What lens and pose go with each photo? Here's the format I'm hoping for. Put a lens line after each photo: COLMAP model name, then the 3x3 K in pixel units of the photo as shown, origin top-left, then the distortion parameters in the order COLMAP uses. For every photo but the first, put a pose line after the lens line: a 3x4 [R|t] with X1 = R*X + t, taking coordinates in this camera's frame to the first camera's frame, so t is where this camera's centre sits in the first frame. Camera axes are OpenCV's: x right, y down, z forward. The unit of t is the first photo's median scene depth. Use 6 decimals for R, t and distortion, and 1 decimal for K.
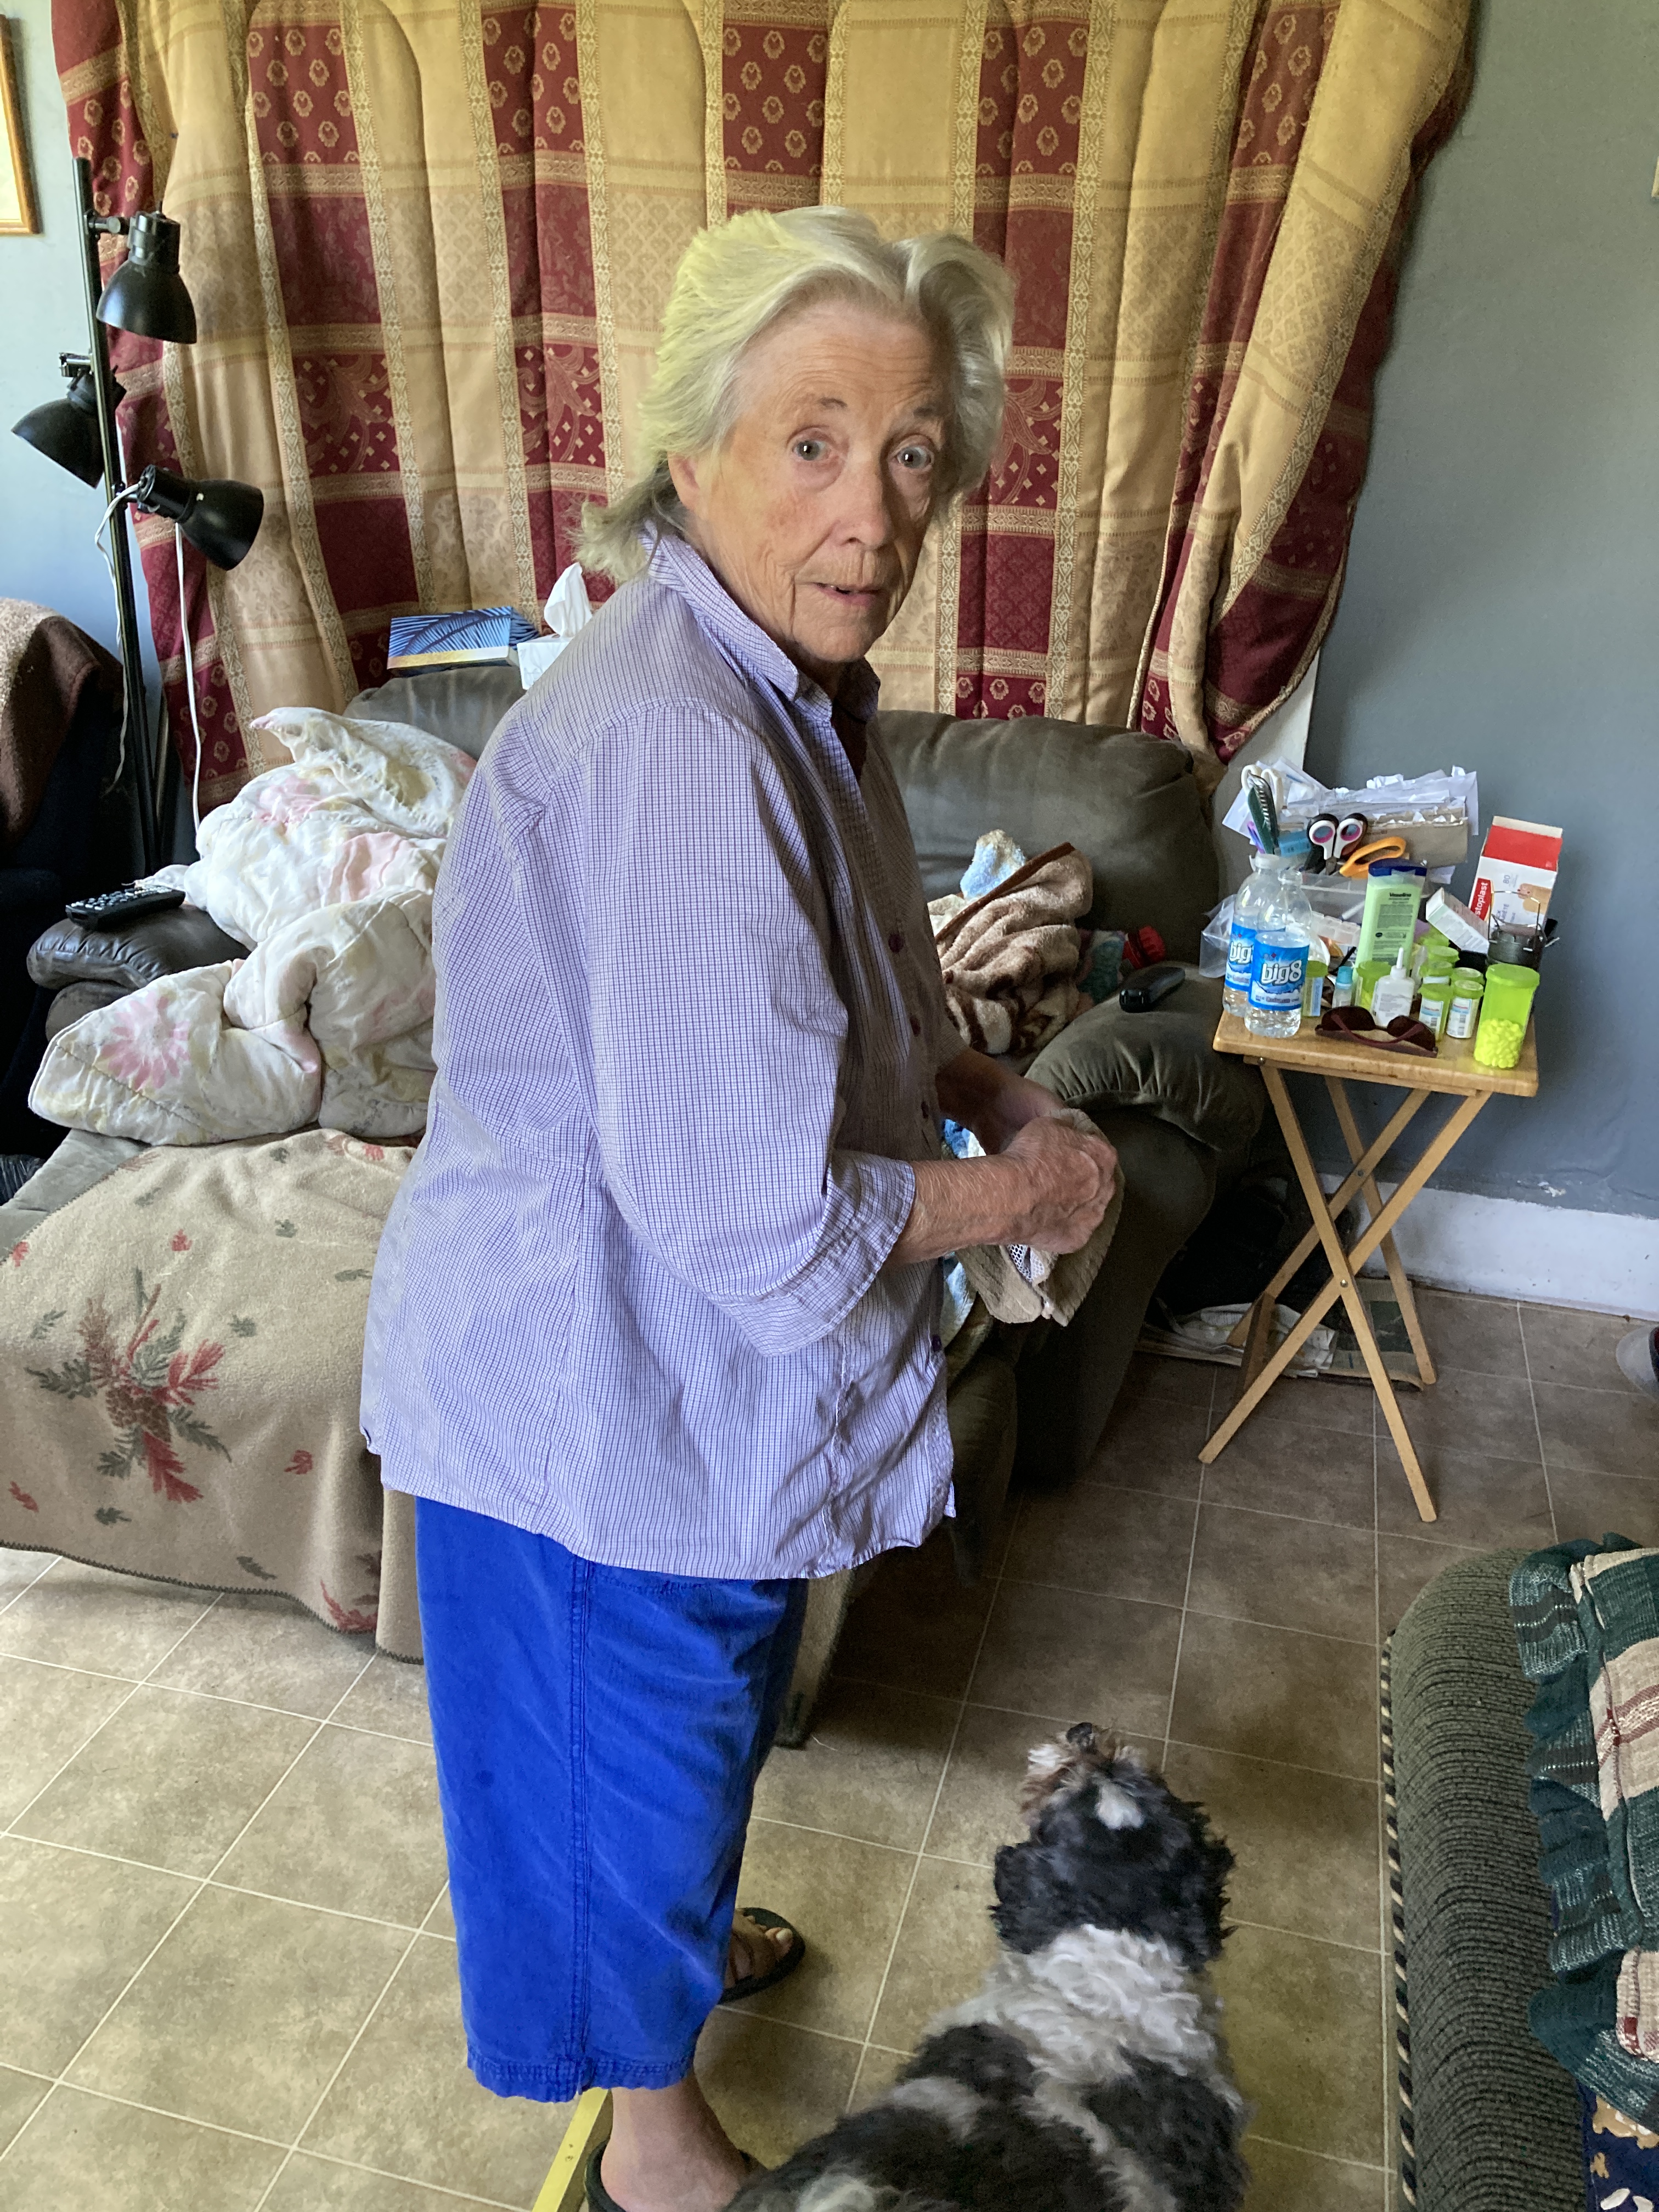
lens RADIAL K [[1786.8, 0, 829.5], [0, 1786.8, 1106.0], [0, 0, 1]] dist [0.000871, 0.002319]
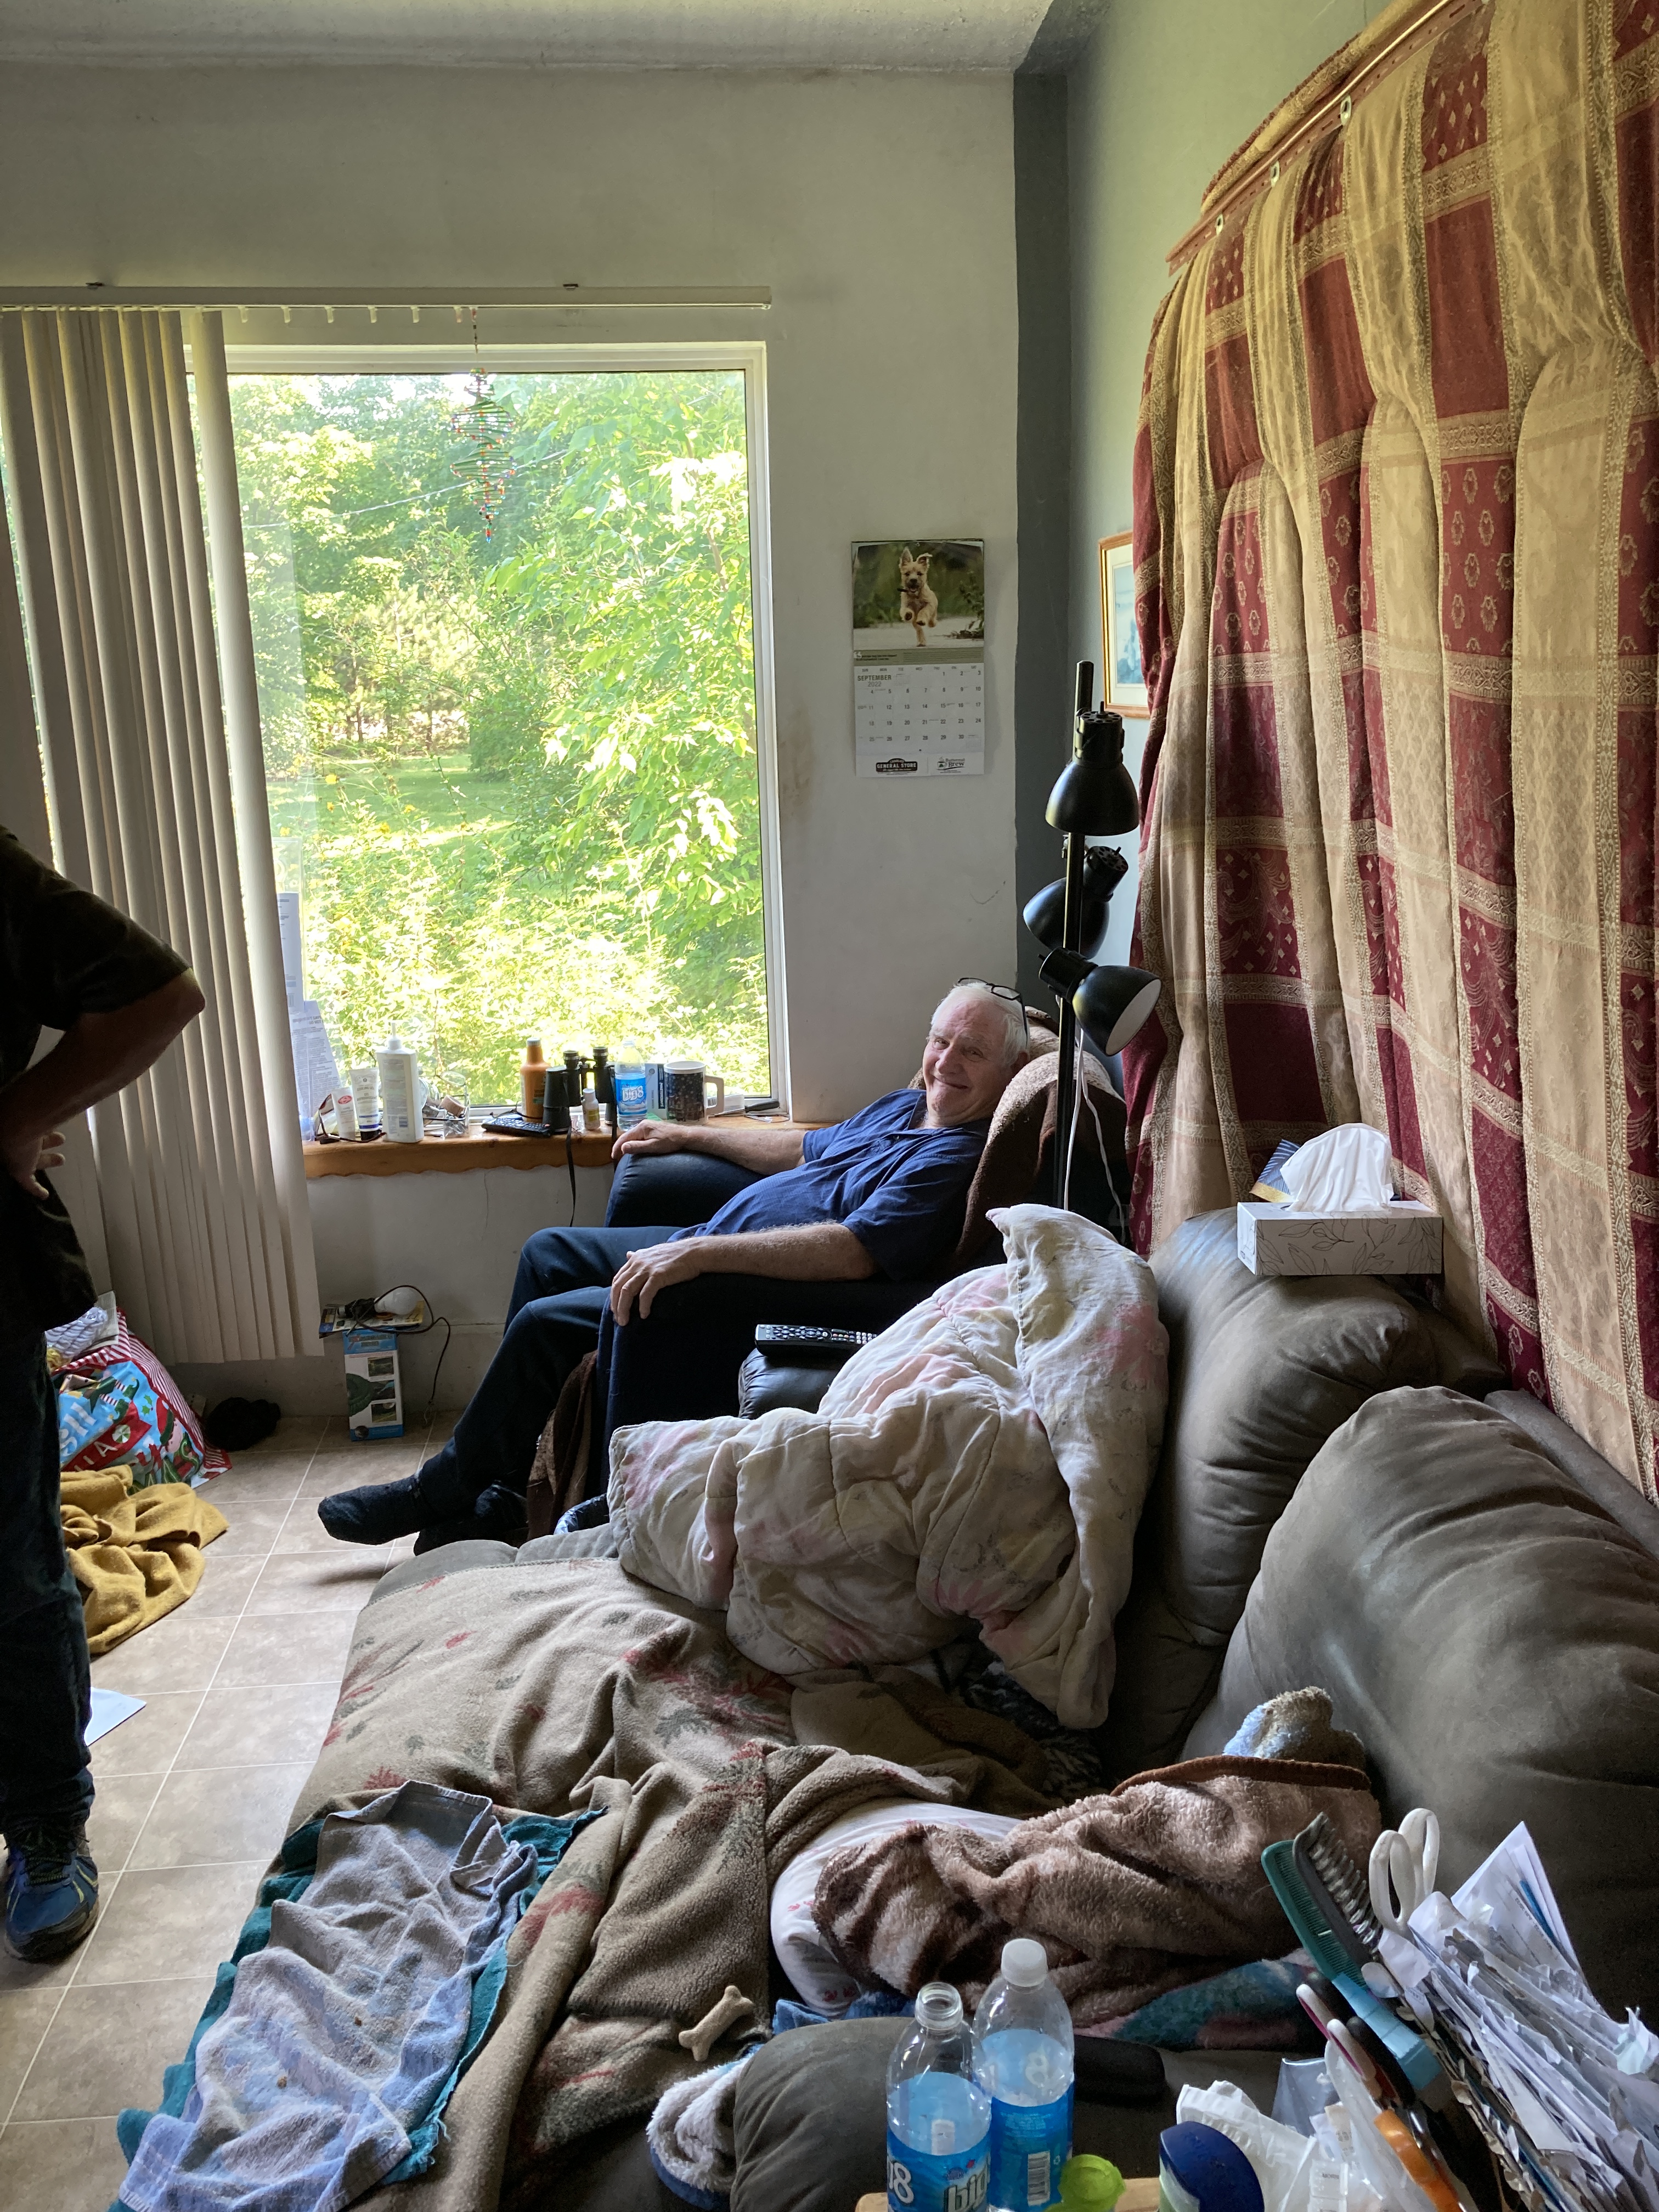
lens RADIAL K [[1786.8, 0, 829.5], [0, 1786.8, 1106.0], [0, 0, 1]] dist [0.000871, 0.002319]
pose [[0.345708, 0.194464, -0.917970, 0.496454], [-0.356927, 0.932004, 0.063018, -0.287721], [0.867807, 0.305863, 0.391611, 0.520118]]
